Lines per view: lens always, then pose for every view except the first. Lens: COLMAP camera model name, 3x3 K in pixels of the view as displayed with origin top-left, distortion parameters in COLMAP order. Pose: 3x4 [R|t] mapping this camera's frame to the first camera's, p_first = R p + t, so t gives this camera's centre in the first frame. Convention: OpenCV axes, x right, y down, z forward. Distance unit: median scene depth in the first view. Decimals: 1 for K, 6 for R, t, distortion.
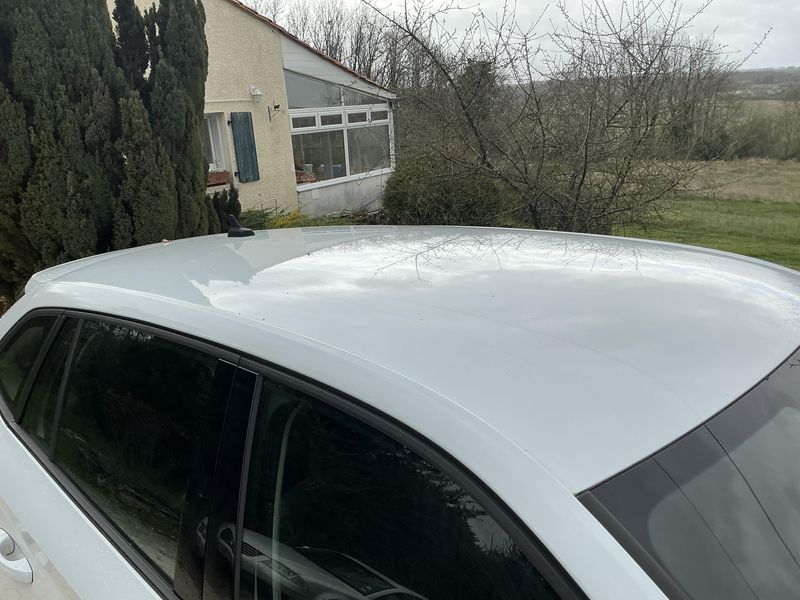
lens RADIAL K [[666.6, 0, 396.1], [0, 666.6, 301.6], [0, 0, 1]] dist [0.113702, -0.244307]
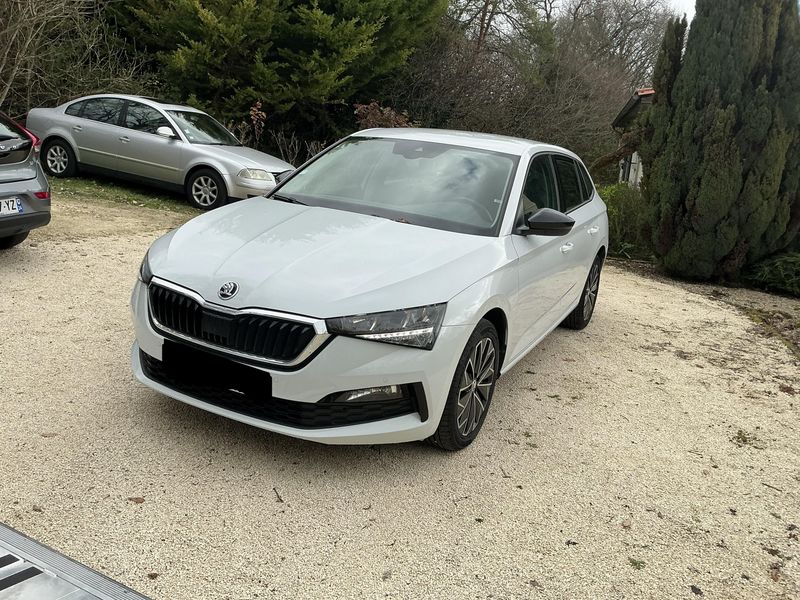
lens RADIAL K [[666.6, 0, 396.1], [0, 666.6, 301.6], [0, 0, 1]] dist [0.113702, -0.244307]
pose [[0.275100, 0.307291, -0.910984, 0.399737], [-0.354061, 0.913331, 0.201163, 0.018112], [0.893846, 0.267204, 0.360057, -0.026804]]
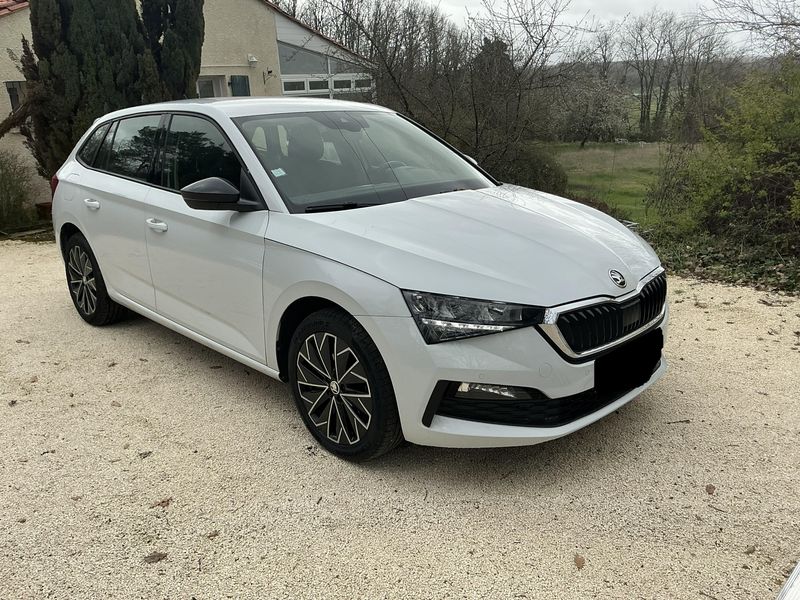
lens RADIAL K [[666.6, 0, 396.1], [0, 666.6, 301.6], [0, 0, 1]] dist [0.113702, -0.244307]
pose [[0.999219, 0.029351, -0.026446, 0.098328], [-0.028610, 0.999199, 0.027994, 0.086600], [0.027247, -0.027215, 0.999258, -0.226698]]
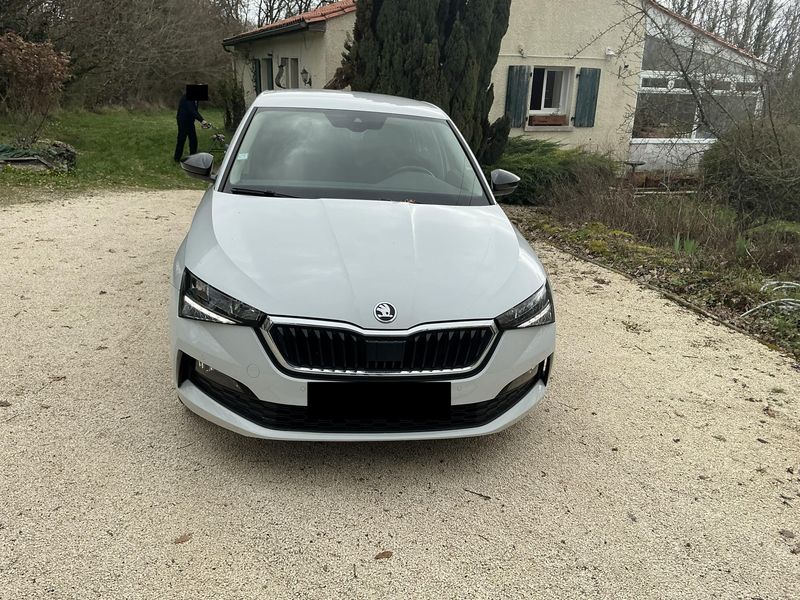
lens RADIAL K [[666.6, 0, 396.1], [0, 666.6, 301.6], [0, 0, 1]] dist [0.113702, -0.244307]
pose [[0.780493, 0.283843, -0.557013, 0.291269], [-0.254824, 0.958053, 0.131143, 0.049875], [0.570872, 0.039584, 0.820084, -0.174044]]
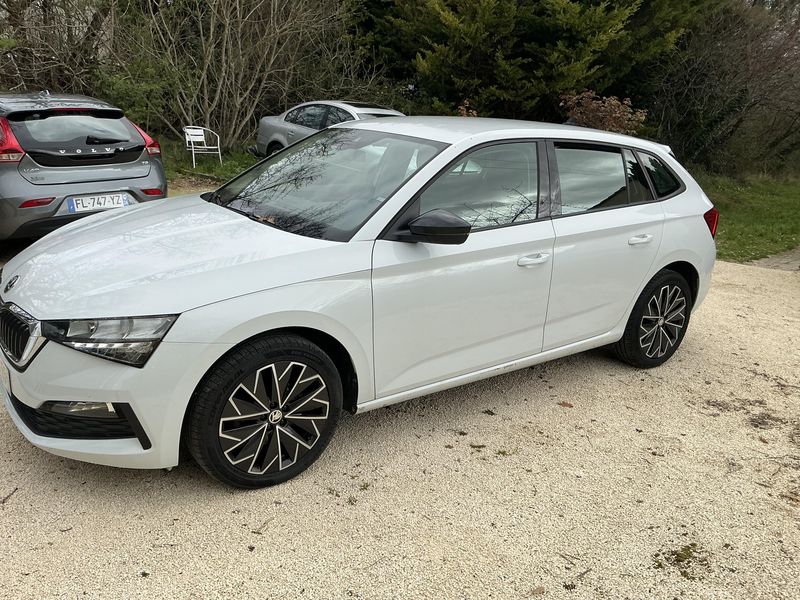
lens RADIAL K [[666.6, 0, 396.1], [0, 666.6, 301.6], [0, 0, 1]] dist [0.113702, -0.244307]
pose [[-0.178628, 0.310117, -0.933766, 0.366078], [-0.297852, 0.887458, 0.351715, -0.035519], [0.937751, 0.340950, -0.066156, 0.149508]]
